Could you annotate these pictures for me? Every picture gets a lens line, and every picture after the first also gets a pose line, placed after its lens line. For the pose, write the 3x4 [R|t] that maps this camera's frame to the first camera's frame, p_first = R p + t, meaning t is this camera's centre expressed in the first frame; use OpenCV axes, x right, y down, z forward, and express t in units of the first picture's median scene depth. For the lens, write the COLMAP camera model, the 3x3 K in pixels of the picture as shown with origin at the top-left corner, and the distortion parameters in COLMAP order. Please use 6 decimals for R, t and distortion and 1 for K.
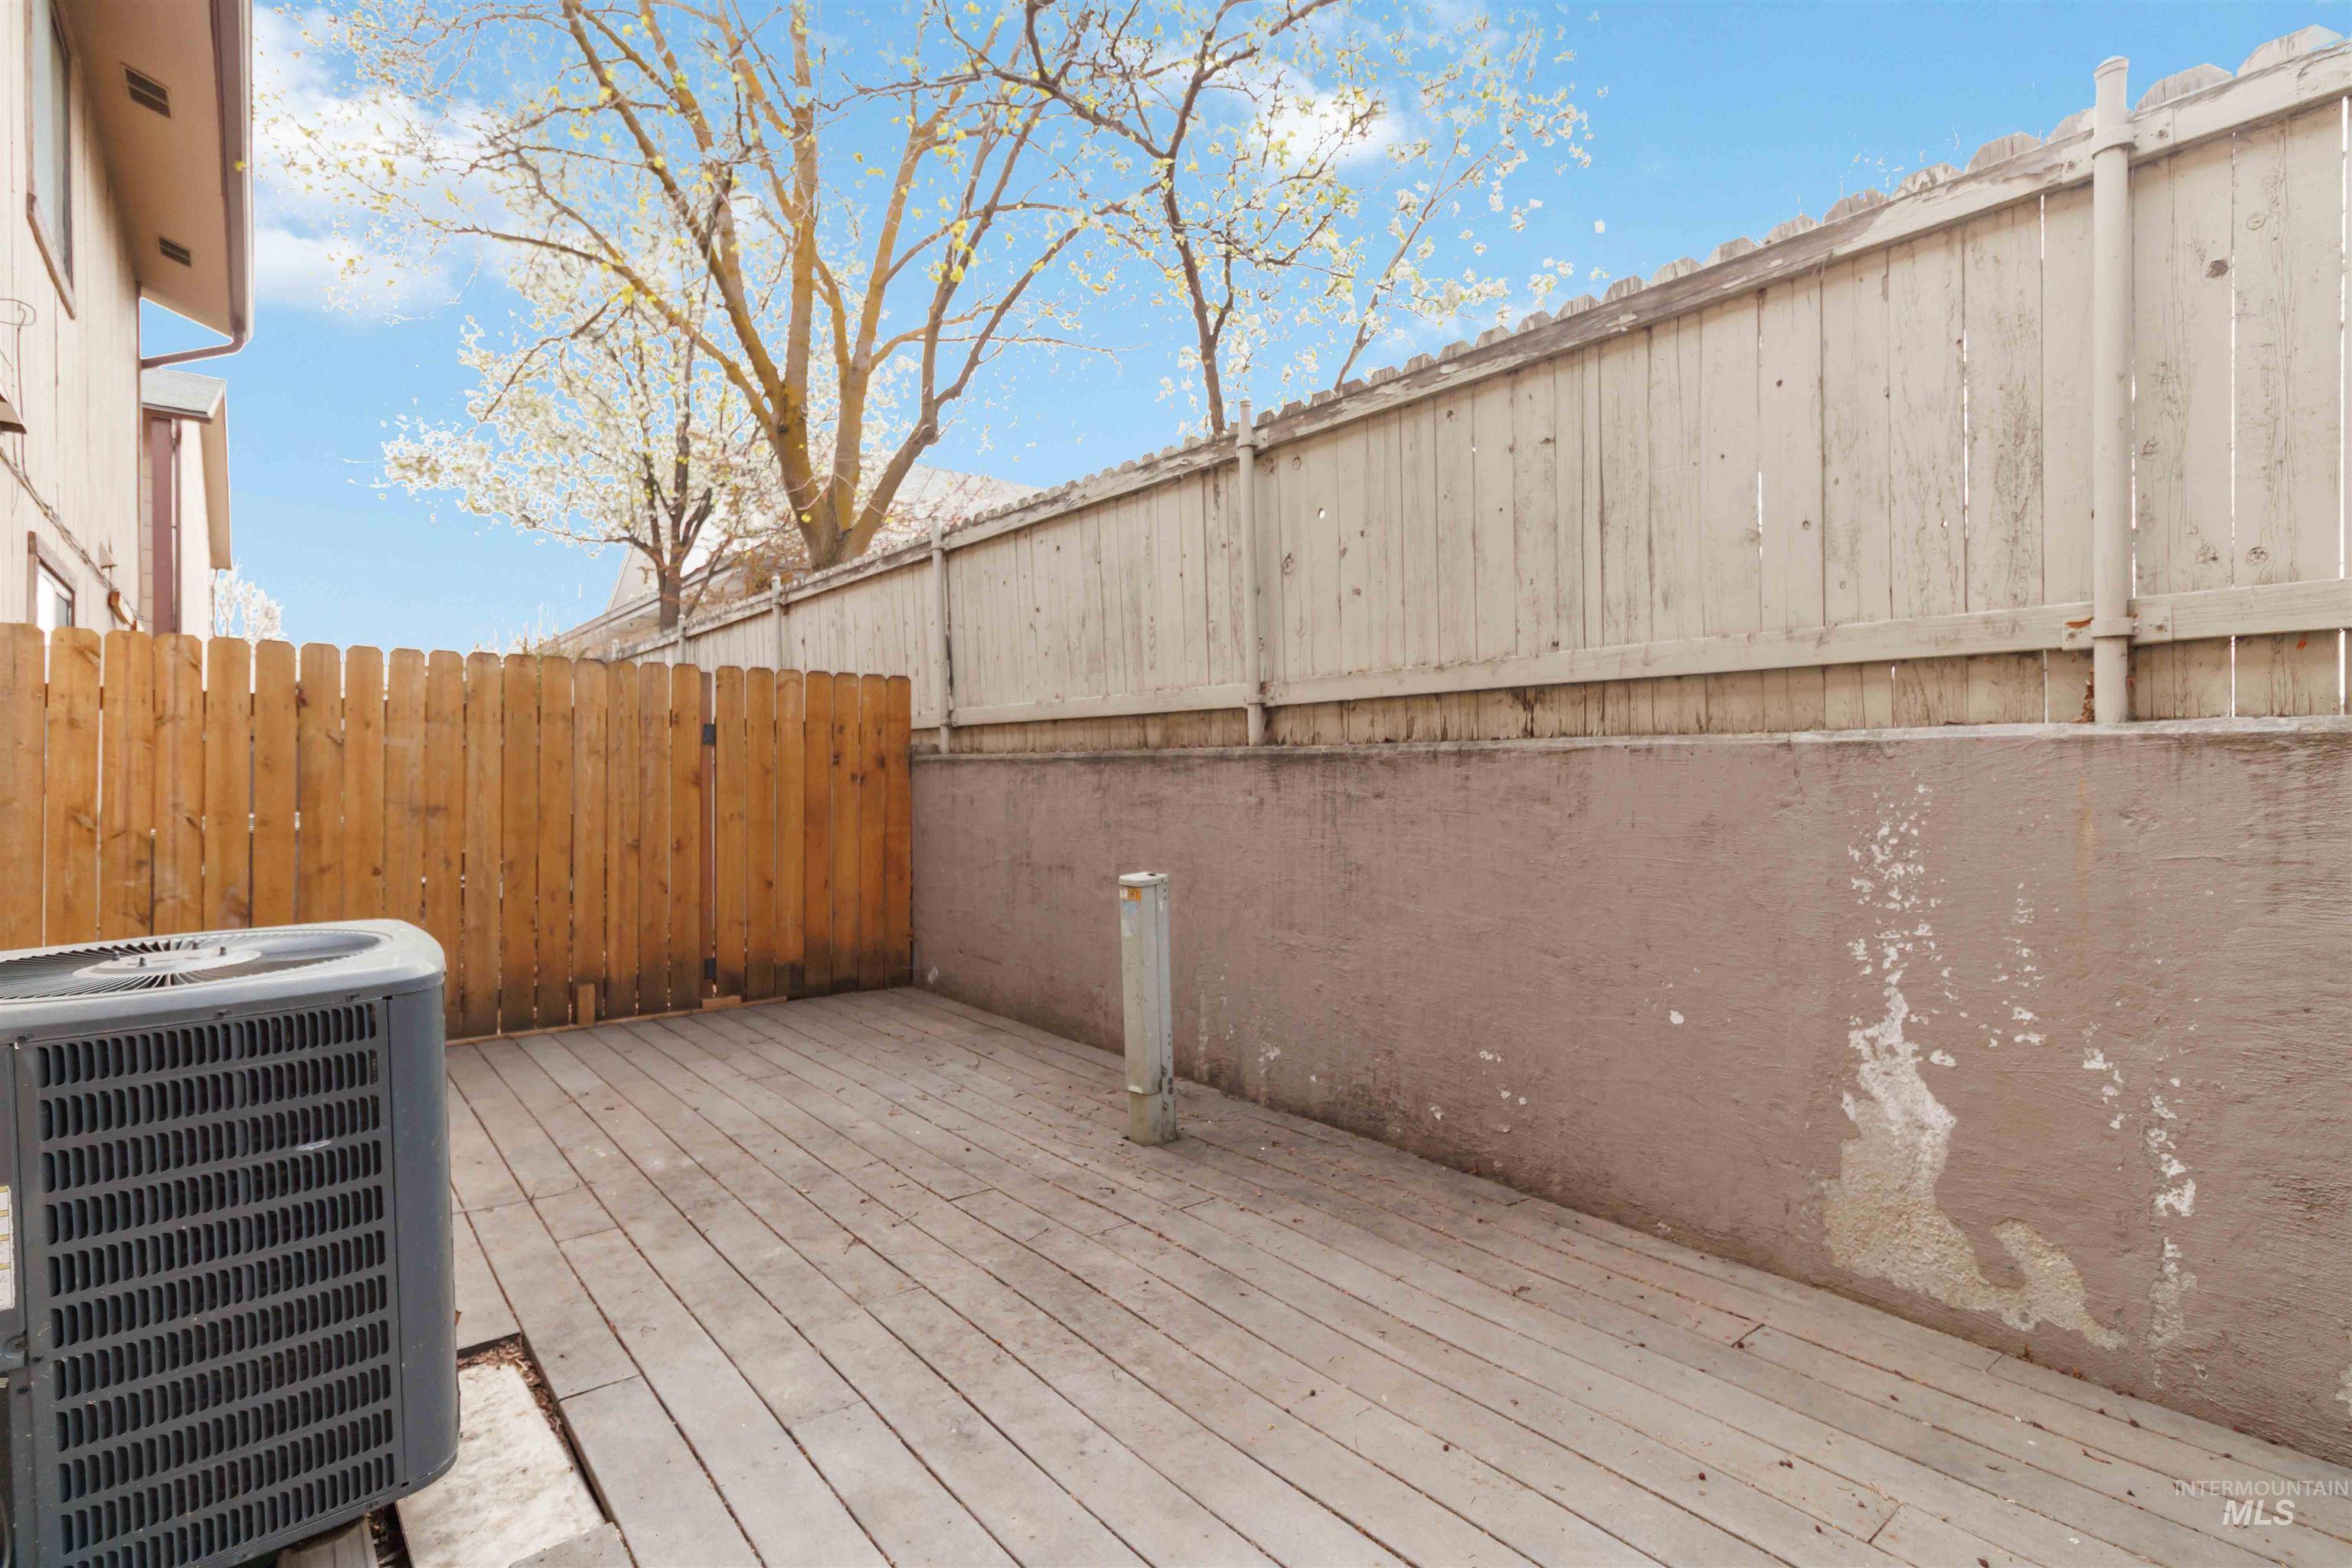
lens RADIAL K [[1124.2, 0, 1176.0], [0, 1124.2, 784.0], [0, 0, 1]] dist [0.003784, 0.000763]
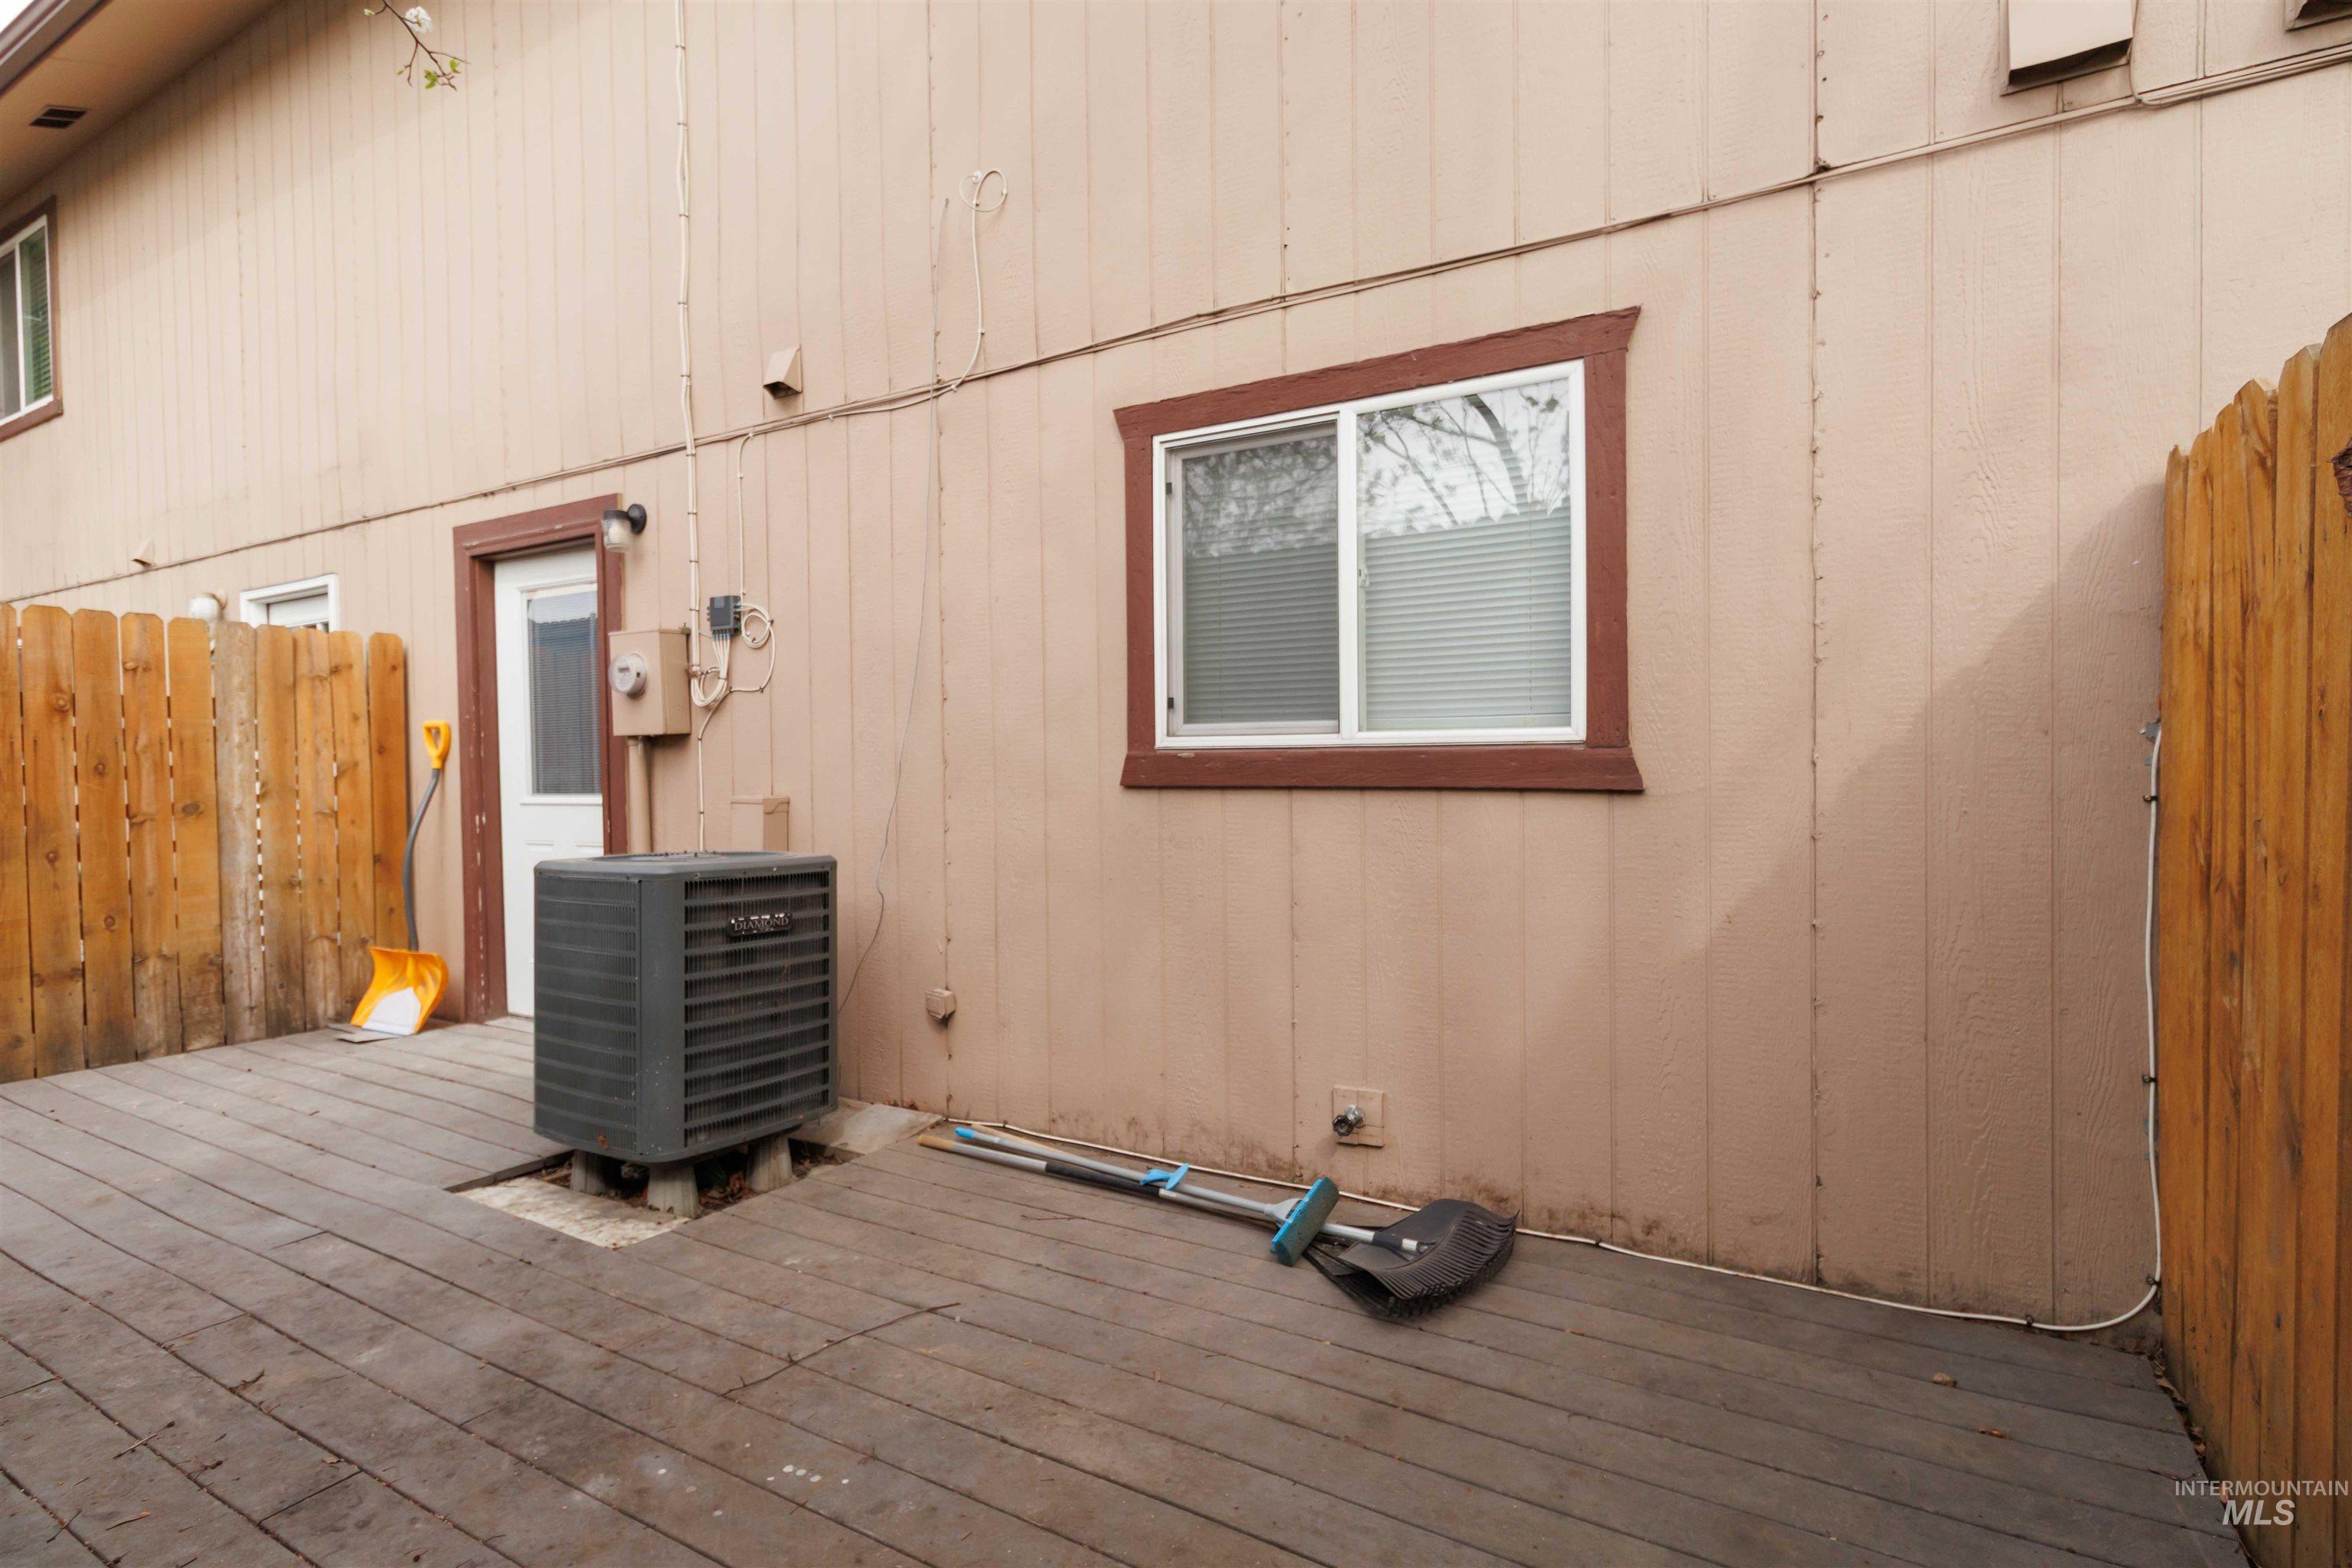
lens RADIAL K [[1138.7, 0, 1176.0], [0, 1138.7, 784.0], [0, 0, 1]] dist [0.001550, 0.000012]
pose [[-0.938523, 0.018862, -0.344700, -0.513388], [0.007795, 0.999409, 0.033465, -0.015418], [0.345127, 0.028721, -0.938116, 1.602573]]
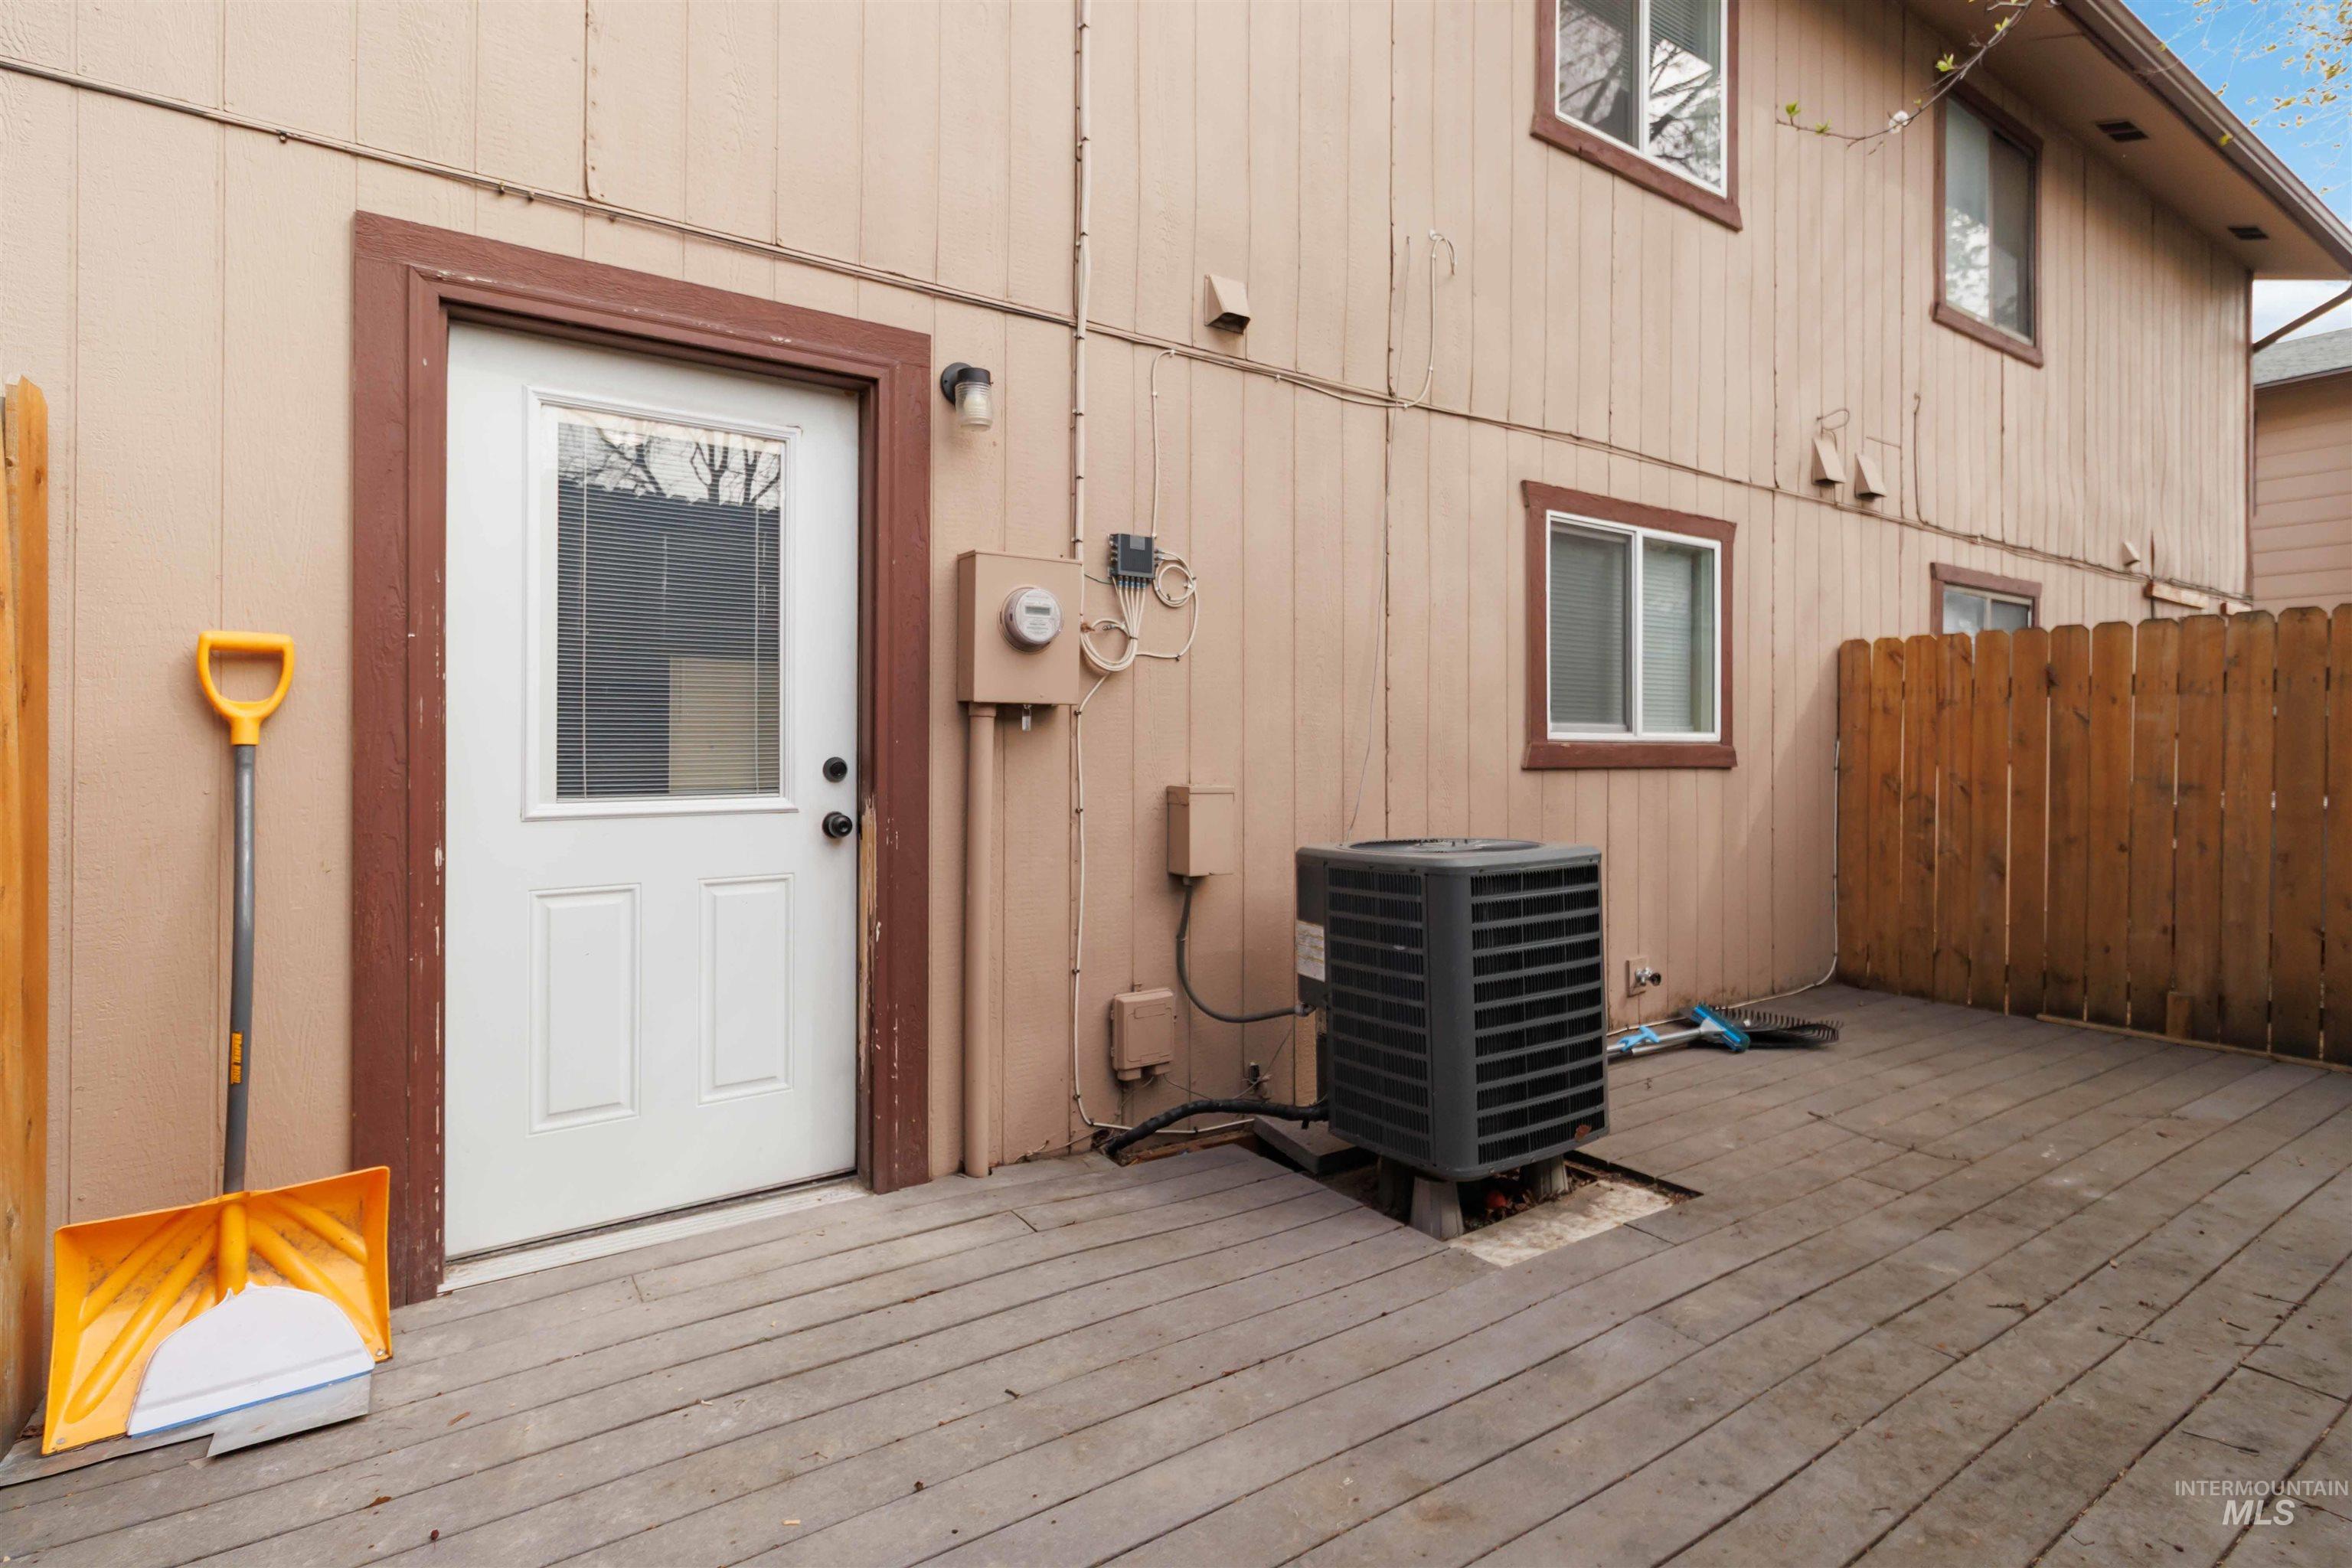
lens RADIAL K [[1129.9, 0, 1185.0], [0, 1129.9, 747.7], [0, 0, 1]] dist [0.003834, -0.000267]
pose [[-0.092997, 0.000123, -0.995666, 0.505835], [-0.014227, 0.999898, 0.001452, -0.000458], [0.995565, 0.014301, -0.092986, 0.379324]]
